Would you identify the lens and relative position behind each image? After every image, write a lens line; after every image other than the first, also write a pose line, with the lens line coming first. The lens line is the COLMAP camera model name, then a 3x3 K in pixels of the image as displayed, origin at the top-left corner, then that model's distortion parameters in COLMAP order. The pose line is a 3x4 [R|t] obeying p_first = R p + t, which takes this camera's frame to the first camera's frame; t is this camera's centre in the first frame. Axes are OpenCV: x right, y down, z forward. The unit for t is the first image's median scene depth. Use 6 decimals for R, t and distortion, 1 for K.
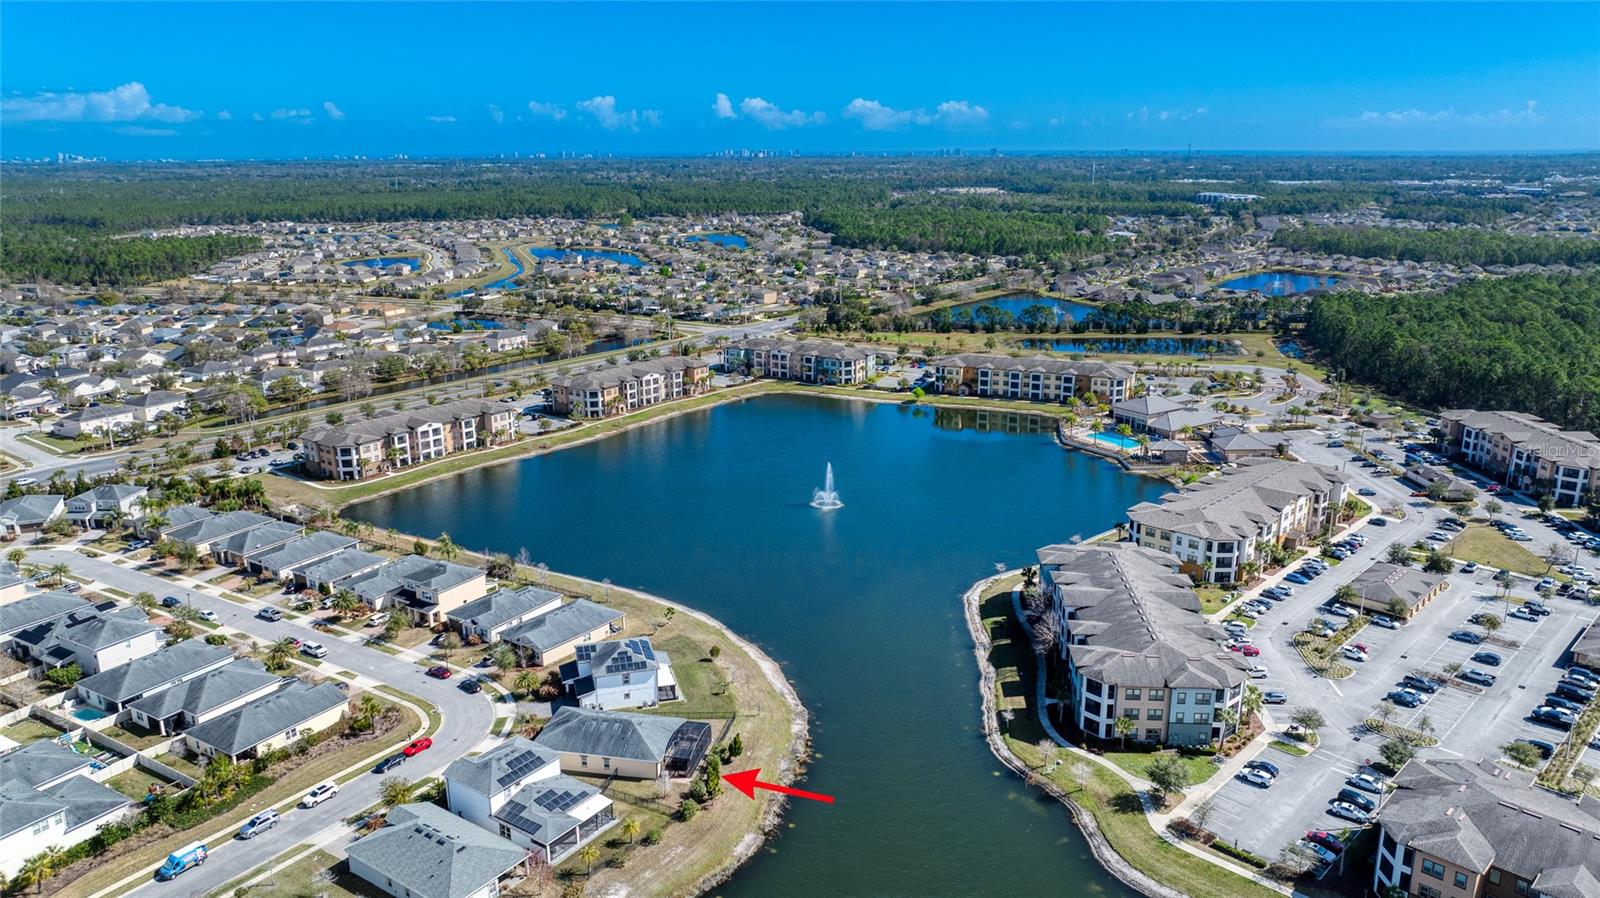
lens RADIAL K [[1128.7, 0, 808.7], [0, 1128.7, 455.4], [0, 0, 1]] dist [-0.041585, 0.044702]
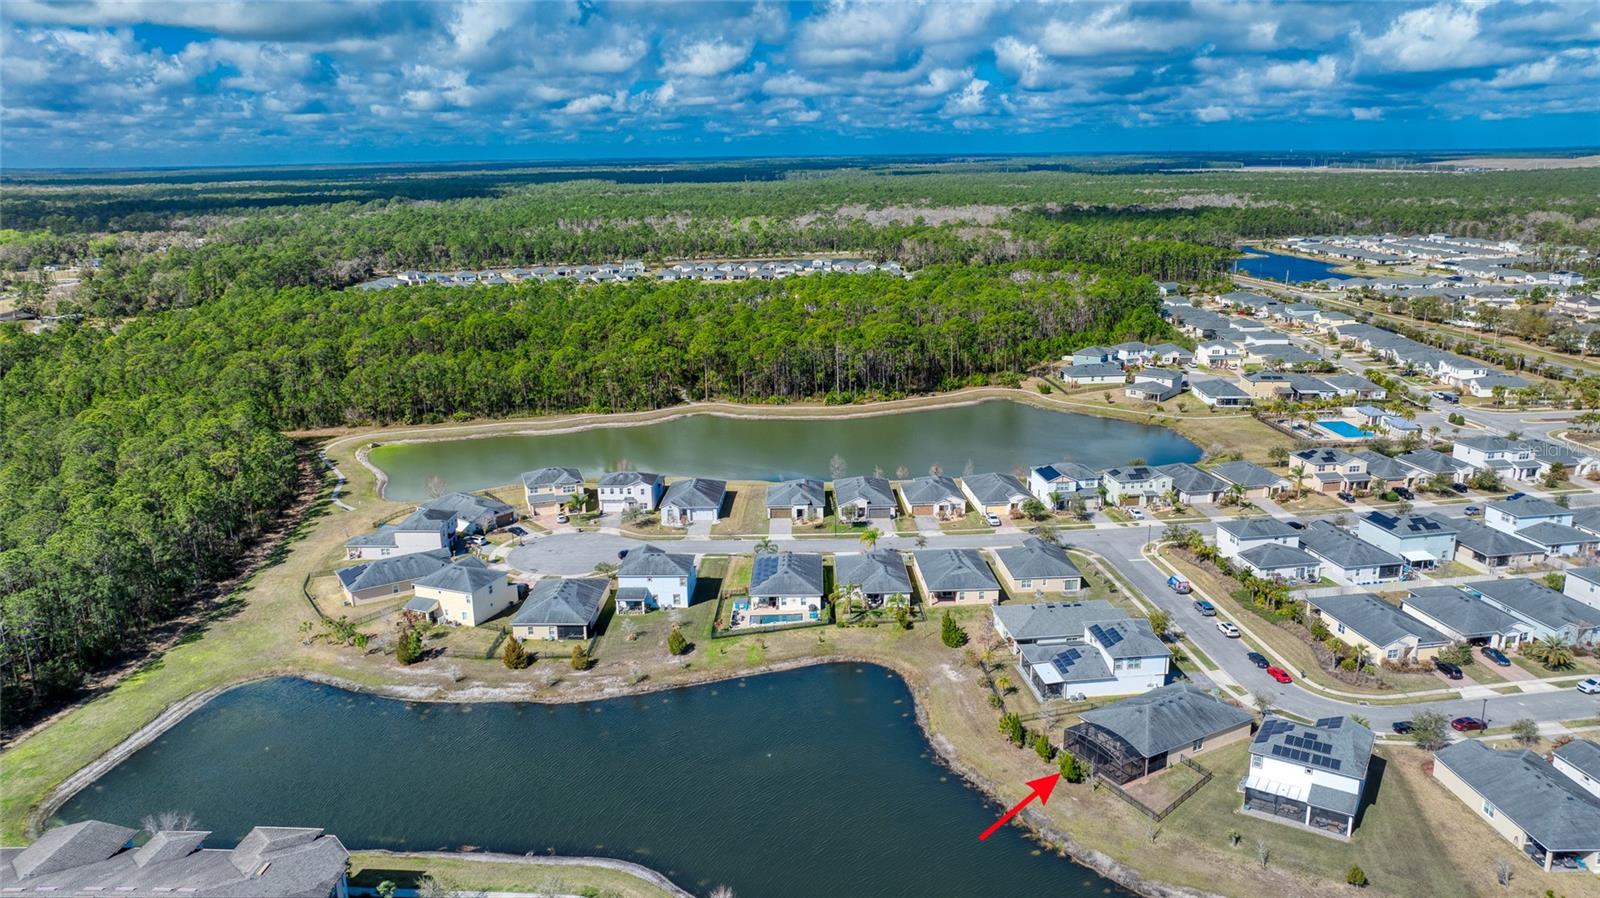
lens RADIAL K [[1128.7, 0, 808.7], [0, 1128.7, 455.4], [0, 0, 1]] dist [-0.041585, 0.044702]
pose [[-0.752605, 0.173588, -0.635180, 0.310682], [-0.171173, 0.879888, 0.443281, -0.154571], [0.635835, 0.442341, -0.632494, 0.702054]]
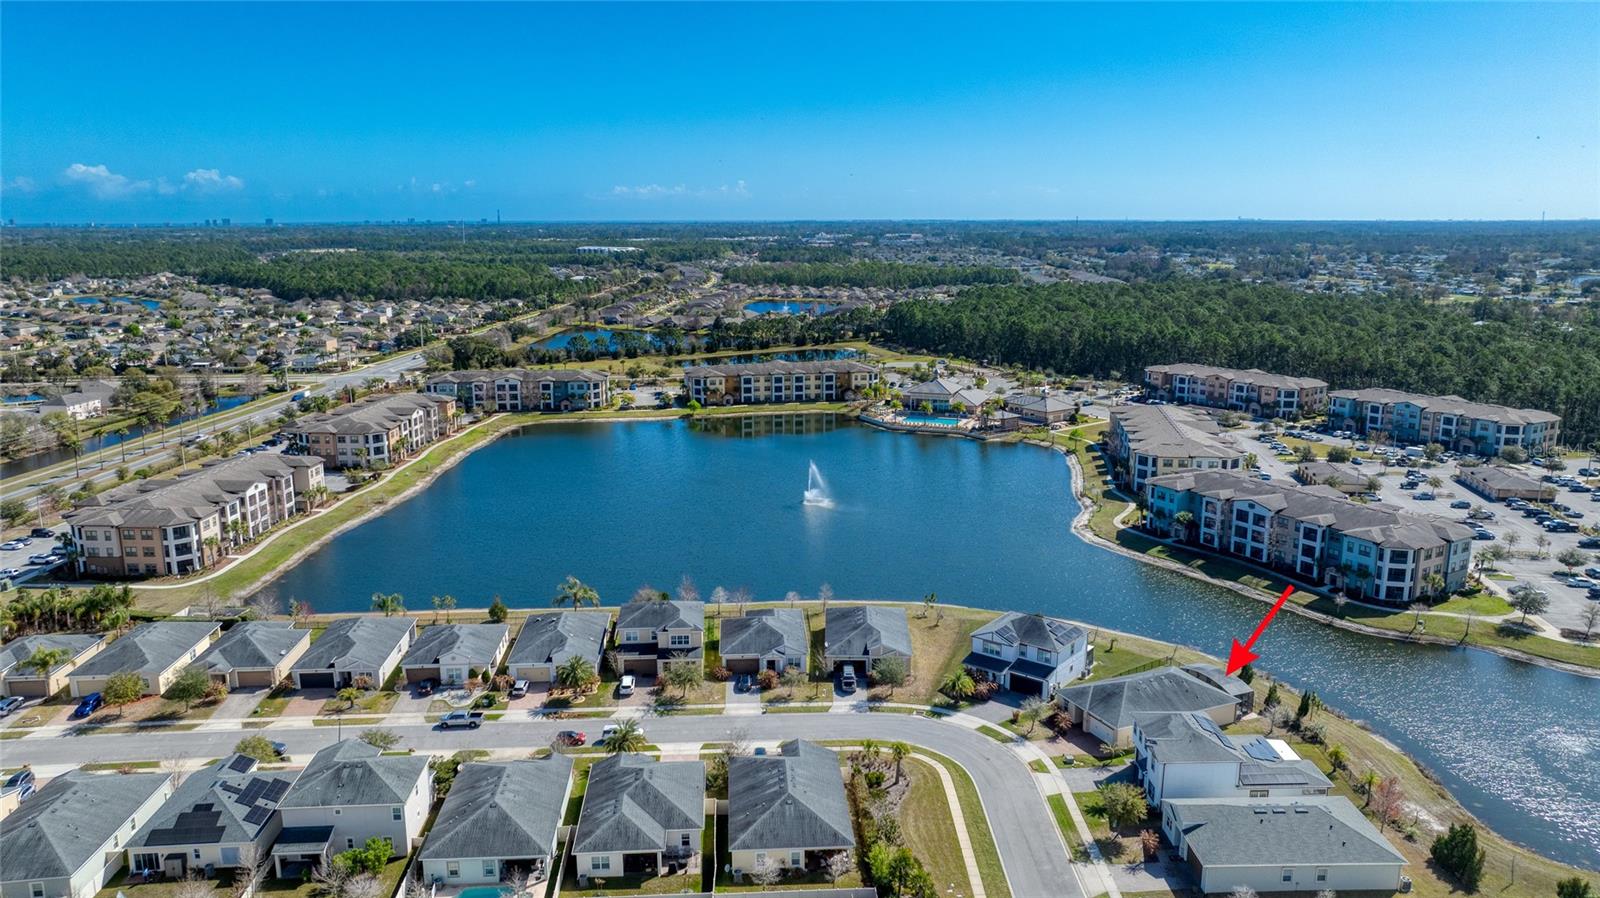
lens RADIAL K [[1128.7, 0, 808.7], [0, 1128.7, 455.4], [0, 0, 1]] dist [-0.041585, 0.044702]
pose [[0.816268, -0.116709, 0.565761, -0.470222], [0.151272, 0.988388, -0.014360, 0.017944], [-0.557516, 0.097306, 0.824444, 0.217638]]
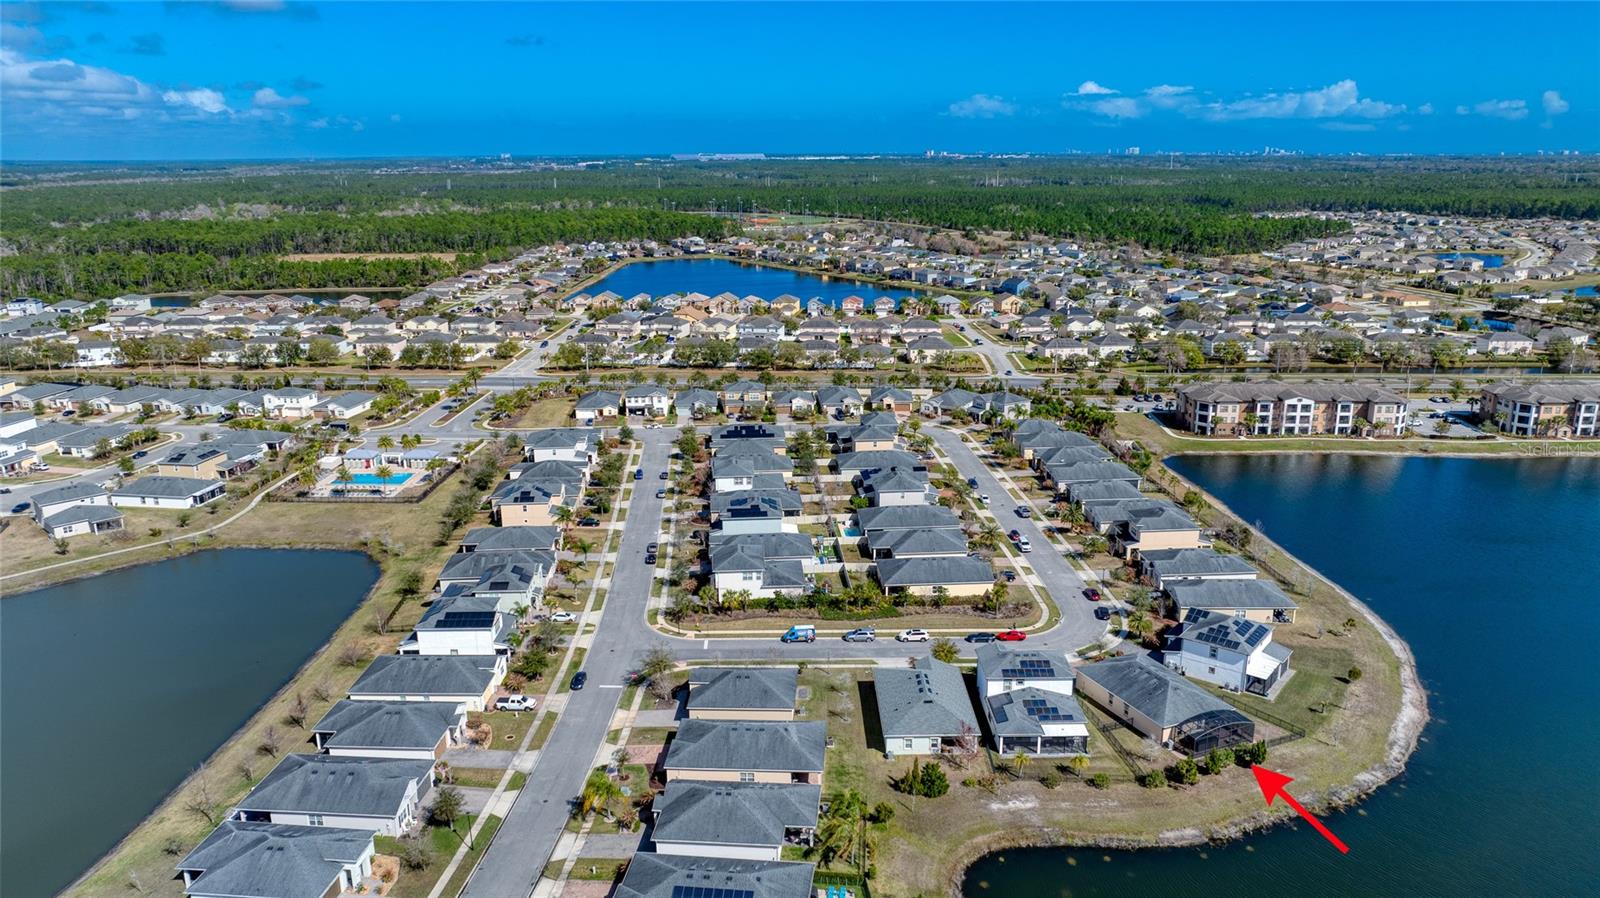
lens RADIAL K [[1128.7, 0, 808.7], [0, 1128.7, 455.4], [0, 0, 1]] dist [-0.041585, 0.044702]
pose [[0.574173, 0.216001, -0.789727, 0.206412], [-0.213339, 0.970721, 0.110396, 0.003392], [0.790450, 0.105093, 0.603443, 0.082397]]
